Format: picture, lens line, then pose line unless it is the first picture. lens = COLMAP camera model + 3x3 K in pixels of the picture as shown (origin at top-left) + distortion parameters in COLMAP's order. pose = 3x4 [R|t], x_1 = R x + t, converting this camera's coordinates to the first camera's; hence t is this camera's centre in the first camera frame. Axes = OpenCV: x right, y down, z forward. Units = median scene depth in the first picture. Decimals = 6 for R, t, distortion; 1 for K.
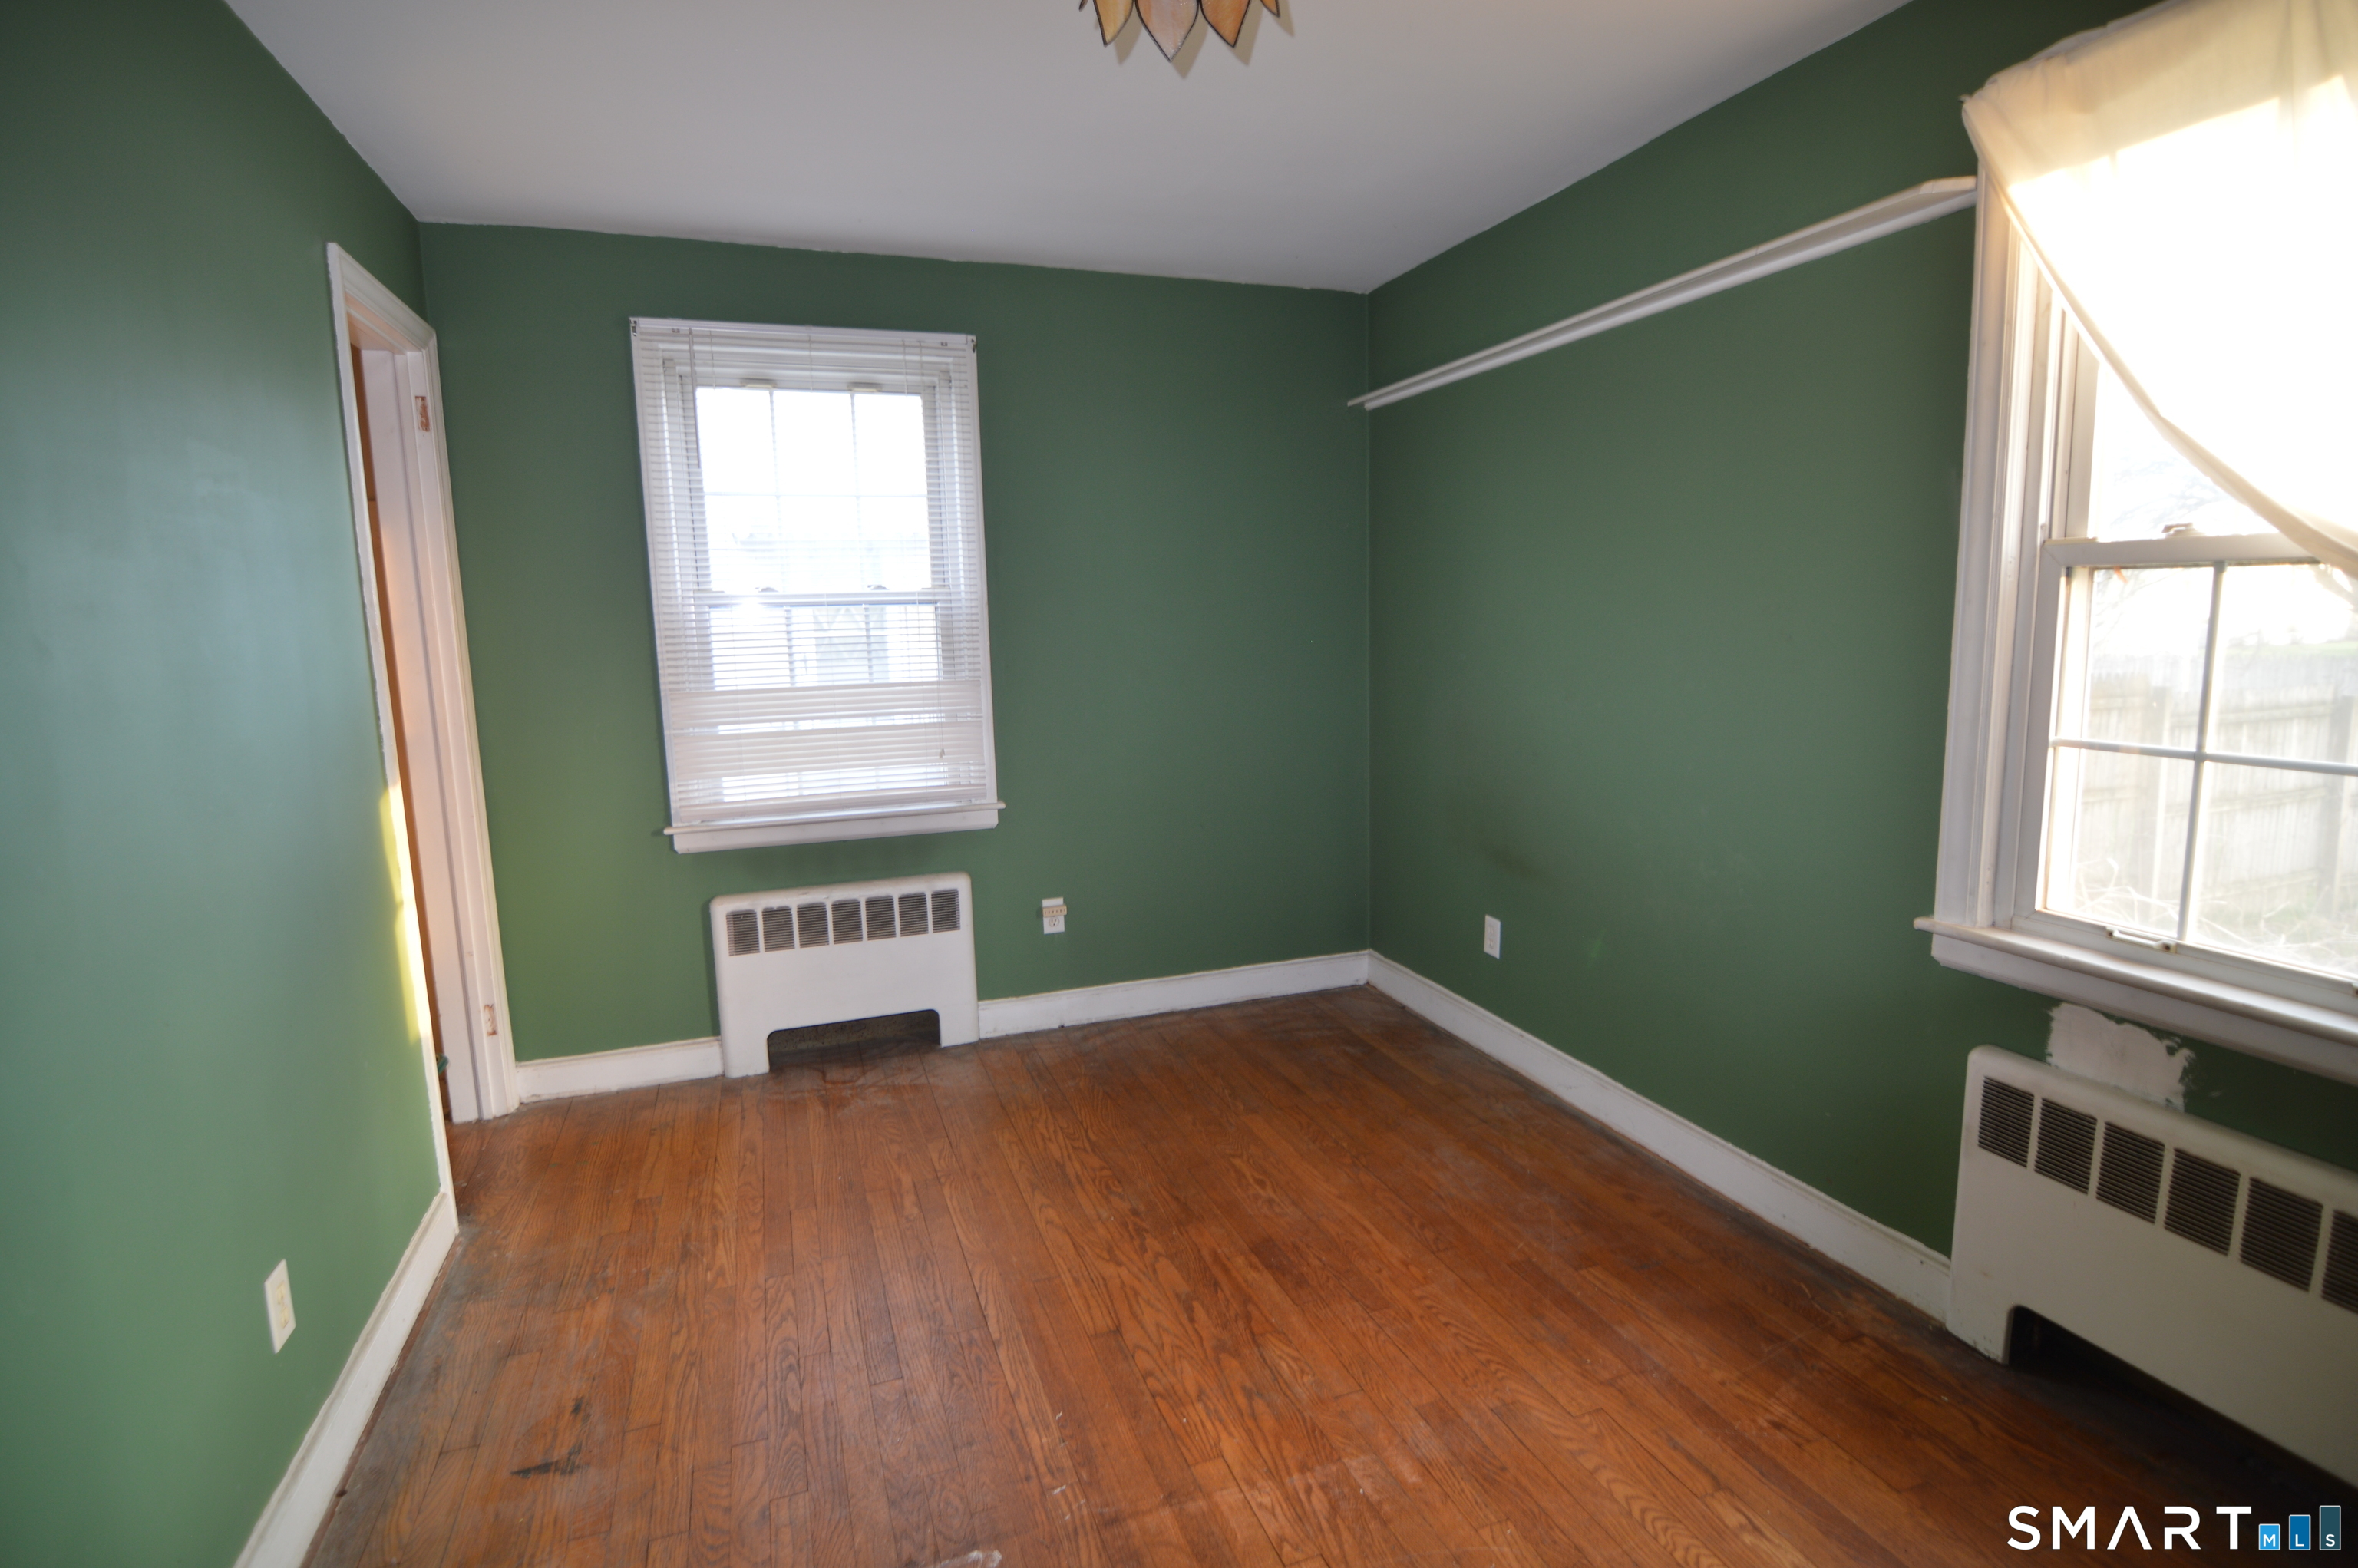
lens RADIAL K [[1155.0, 0, 1171.8], [0, 1155.0, 772.9], [0, 0, 1]] dist [0.004026, -0.016424]
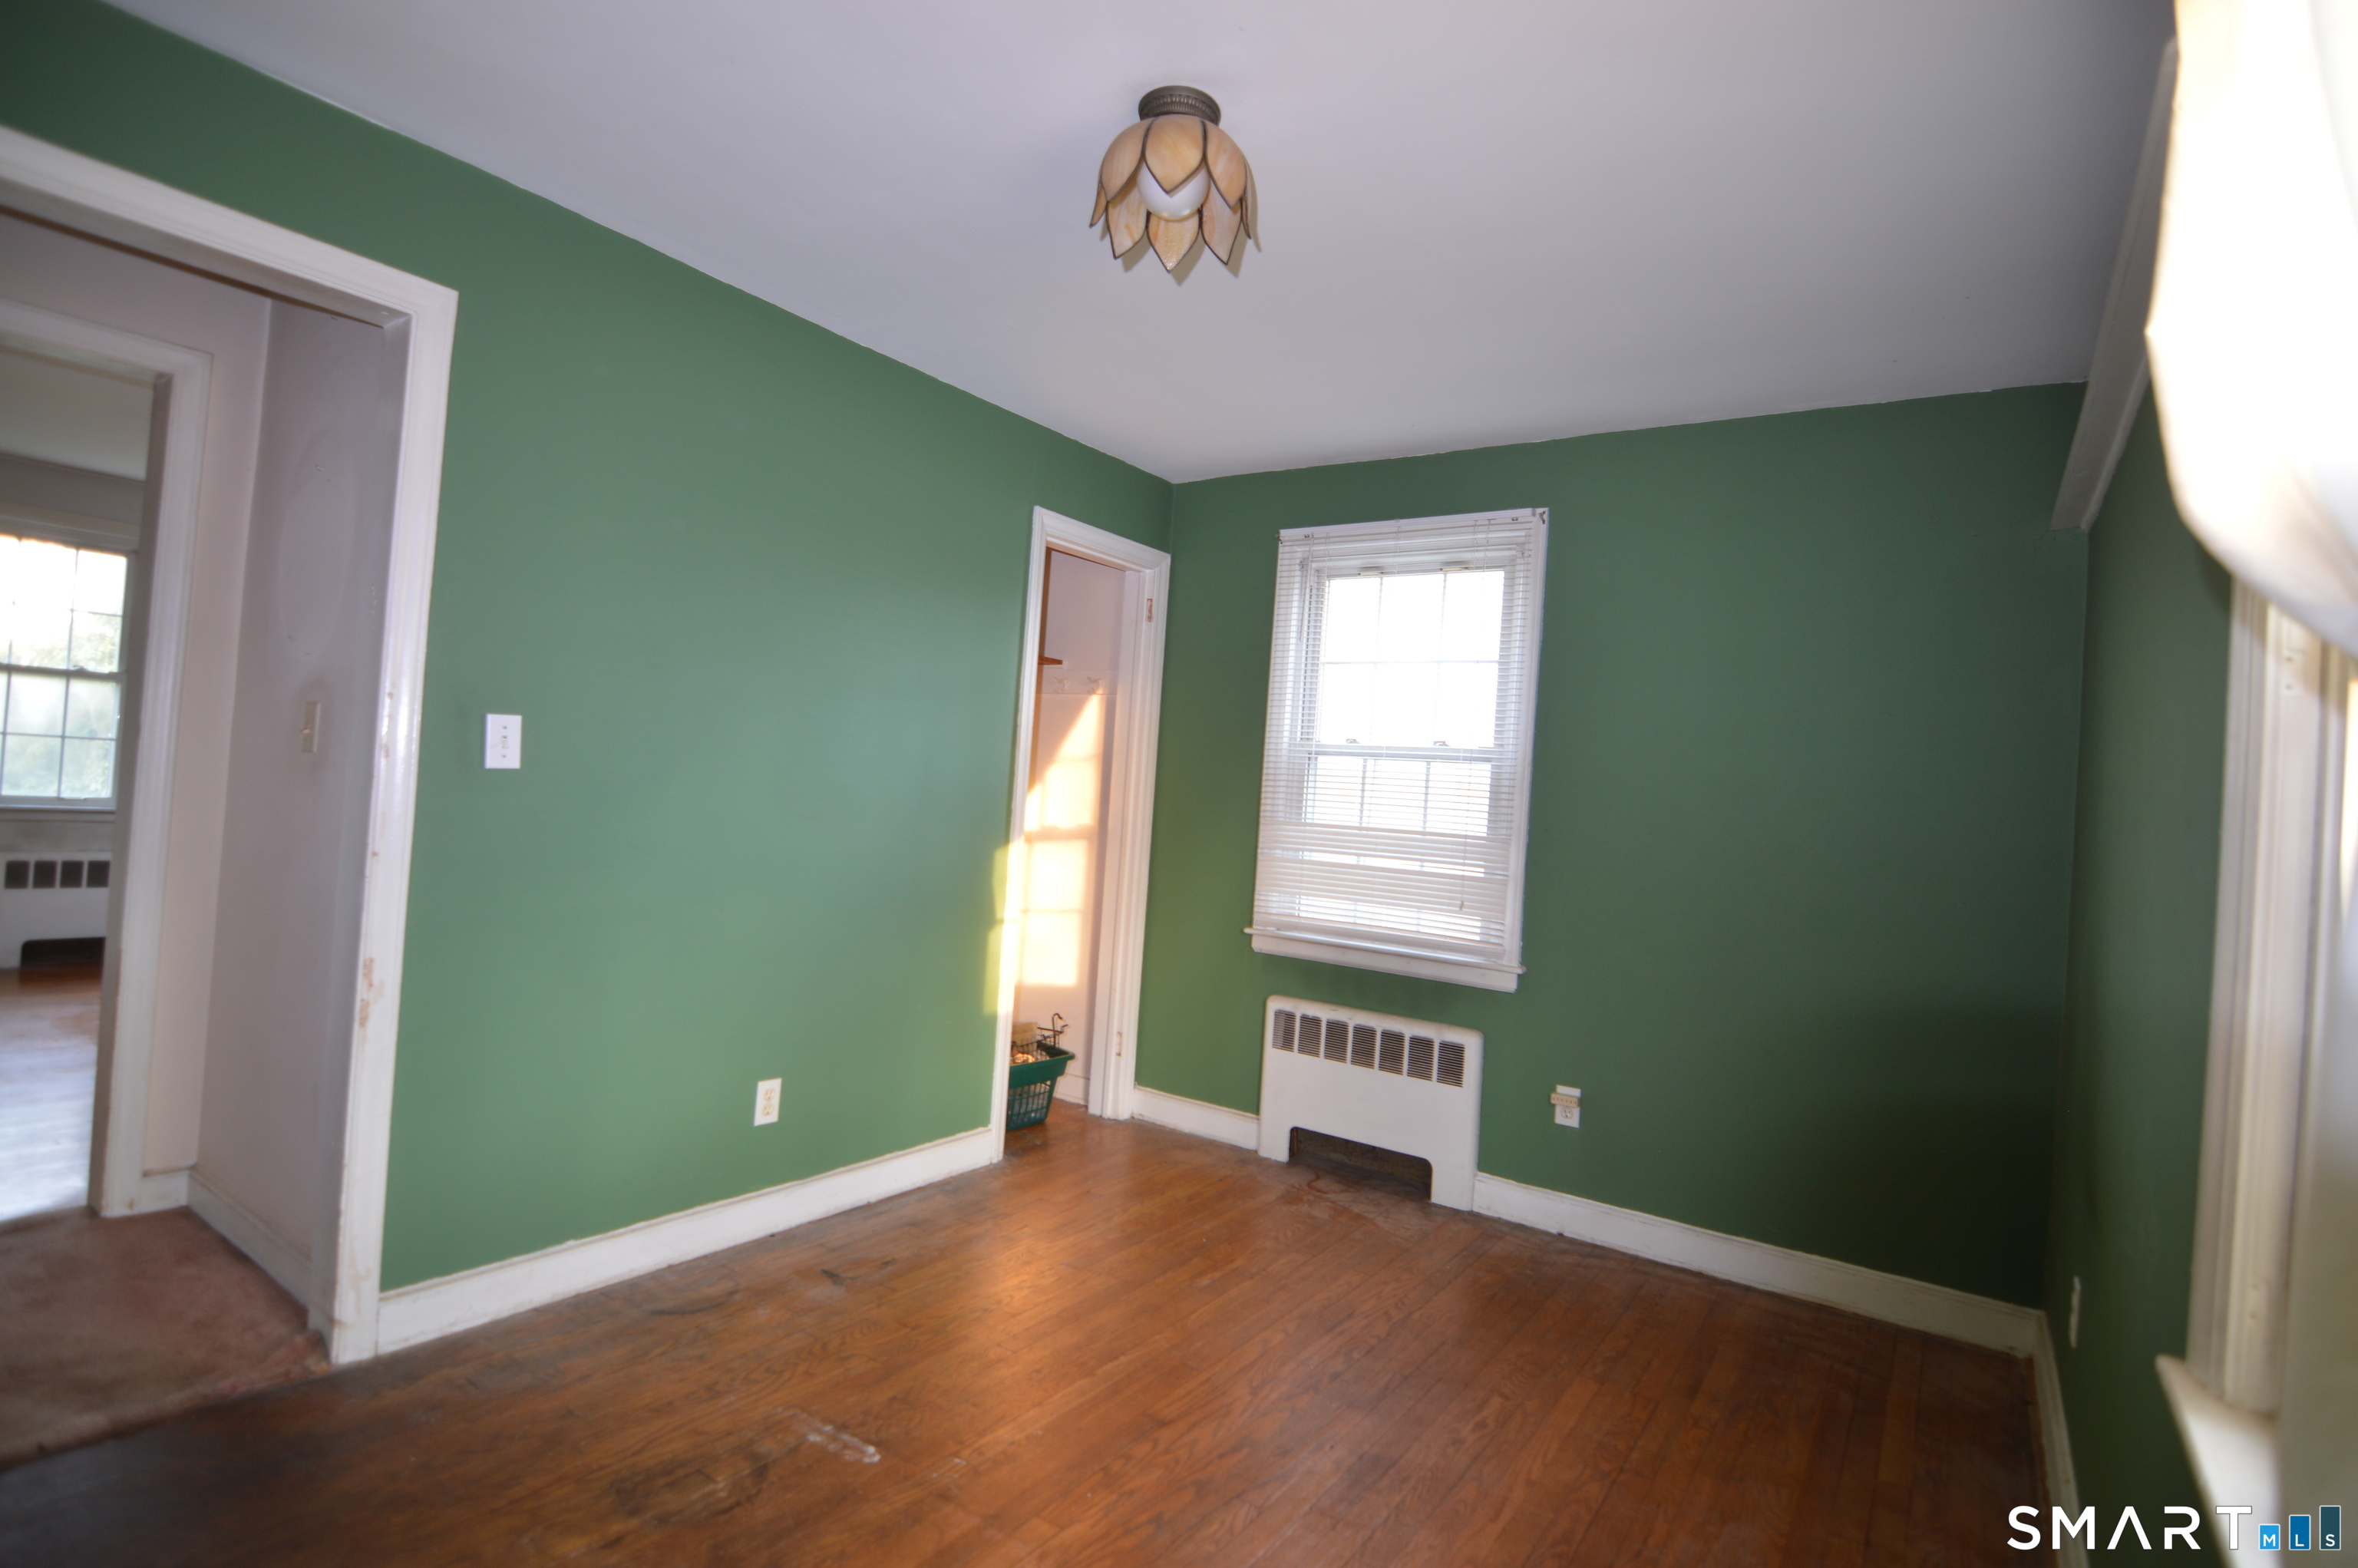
lens RADIAL K [[1155.0, 0, 1171.8], [0, 1155.0, 772.9], [0, 0, 1]] dist [0.004026, -0.016424]
pose [[0.579062, 0.050020, -0.813748, 0.652909], [-0.195140, 0.977607, -0.078769, -0.000970], [0.791586, 0.204407, 0.575856, 0.256128]]
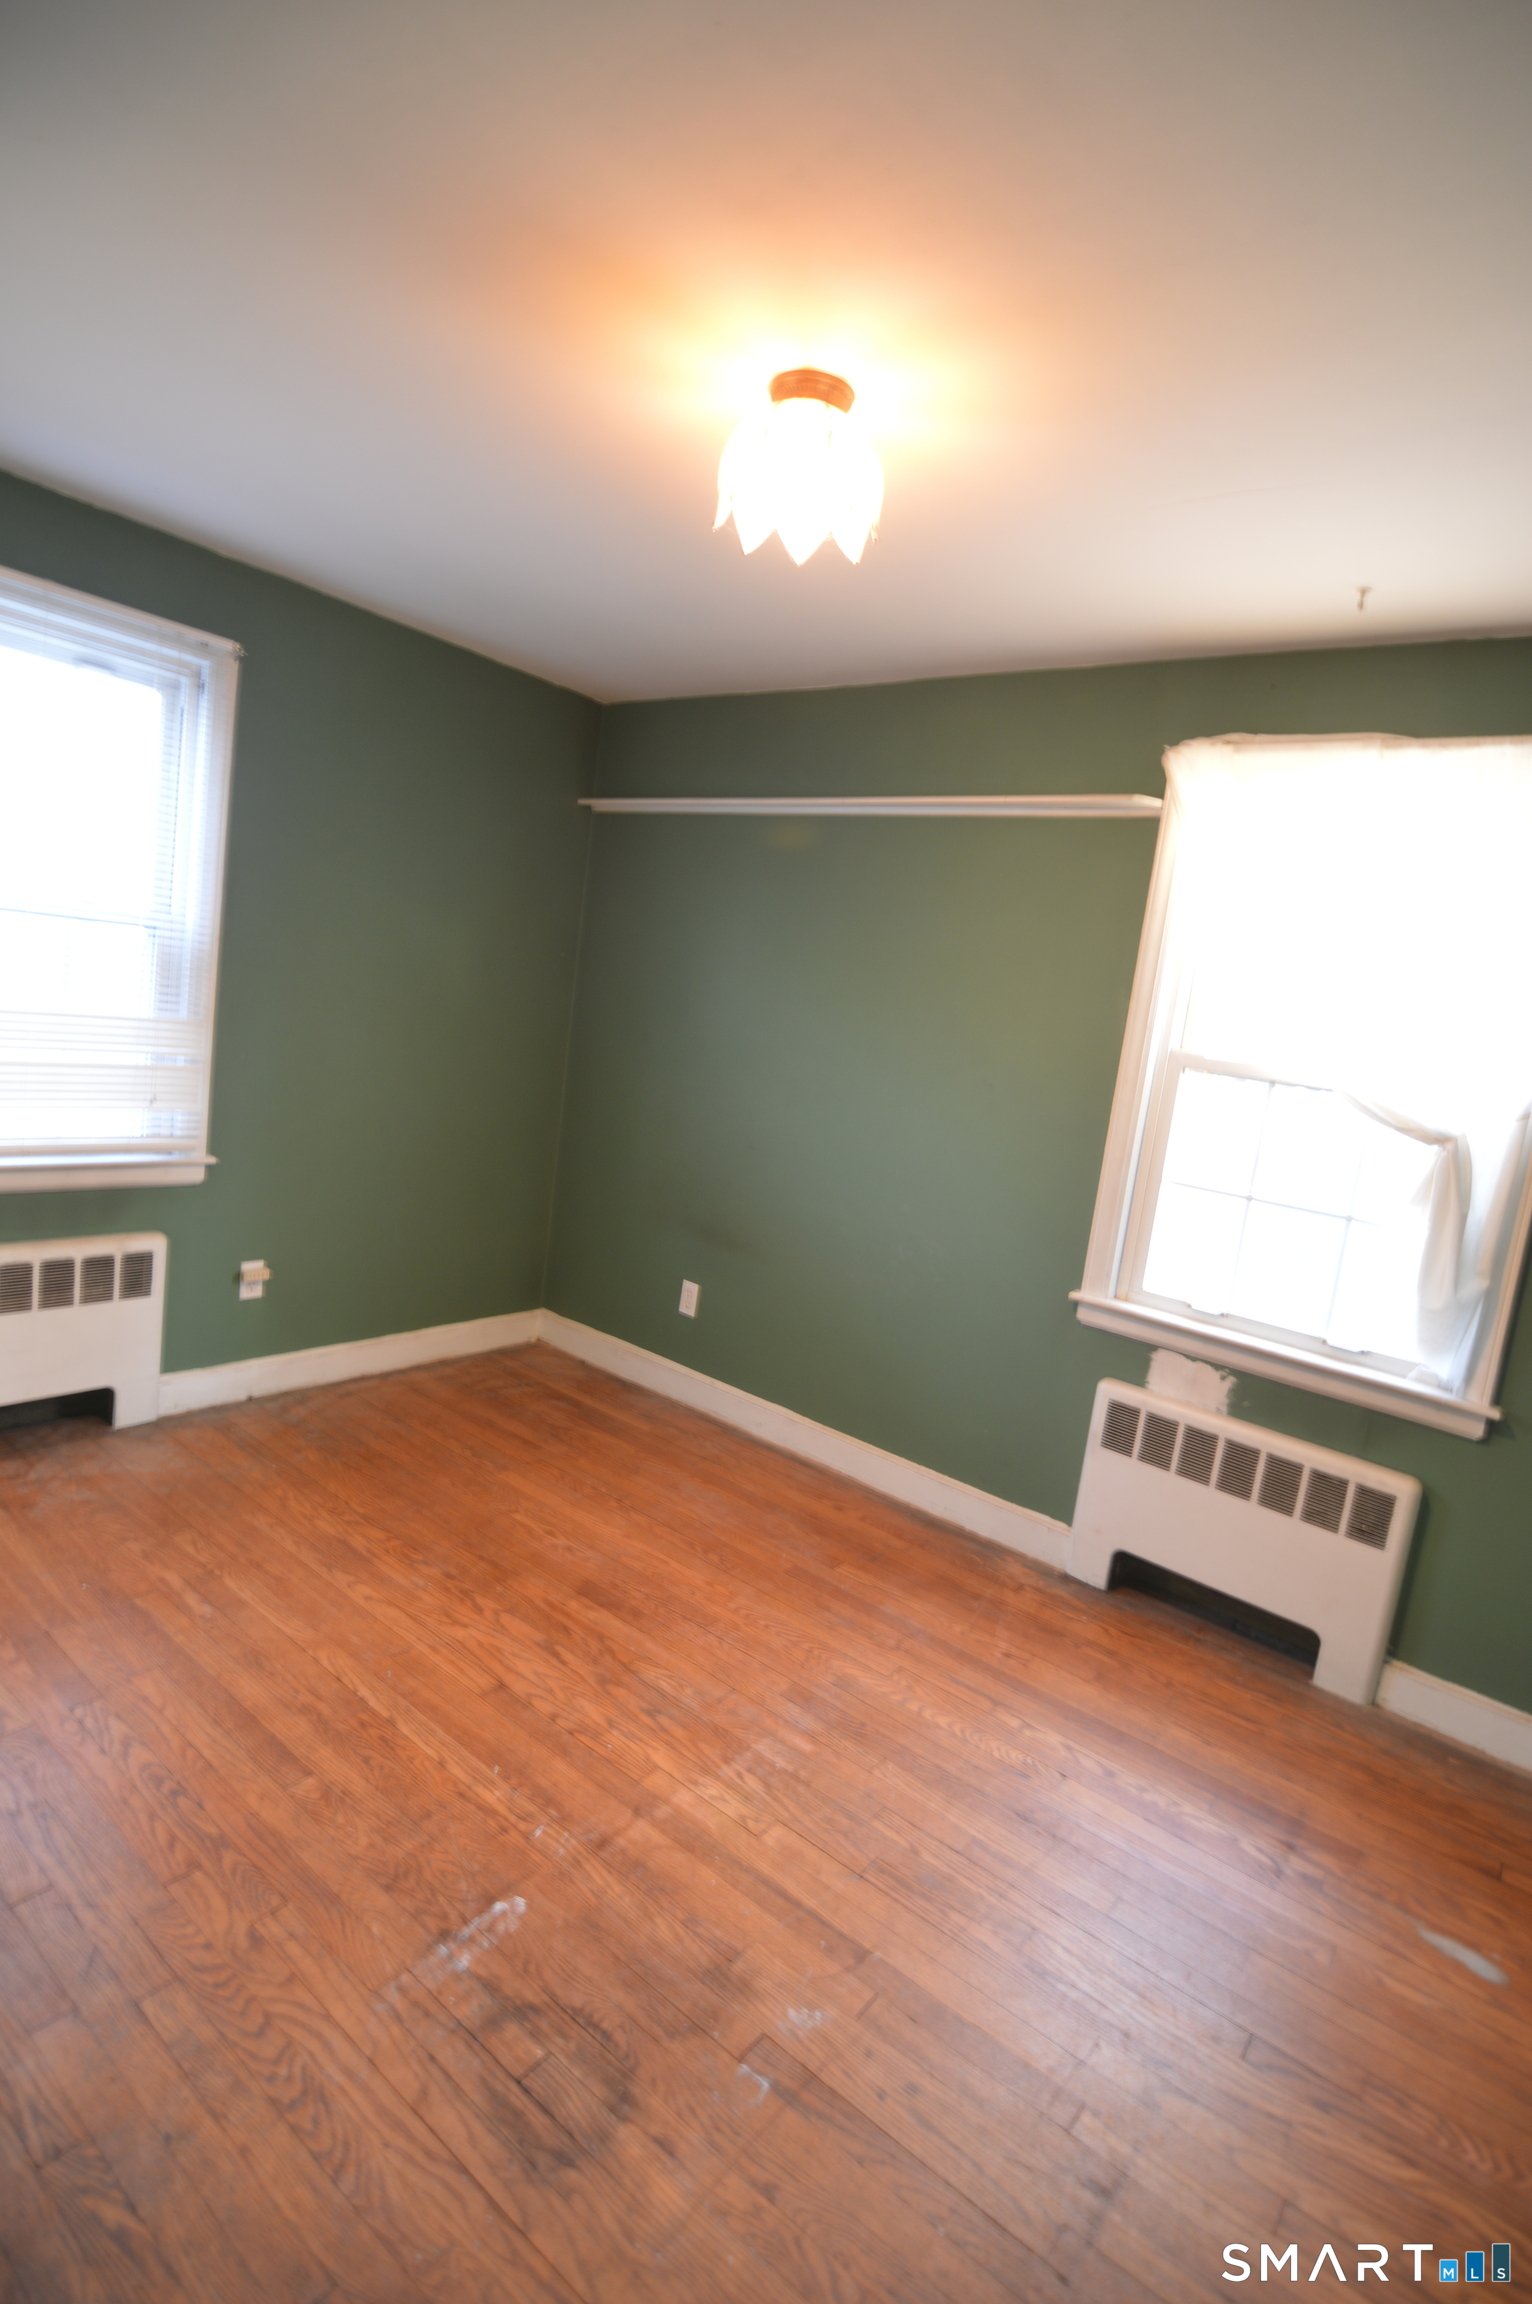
lens RADIAL K [[1128.6, 0, 774.3], [0, 1128.6, 1148.0], [0, 0, 1]] dist [0.004026, -0.016424]
pose [[0.836360, 0.062150, 0.544646, -0.371078], [-0.075720, 0.997126, 0.002492, -0.024673], [-0.542926, -0.043324, 0.838663, 0.017270]]
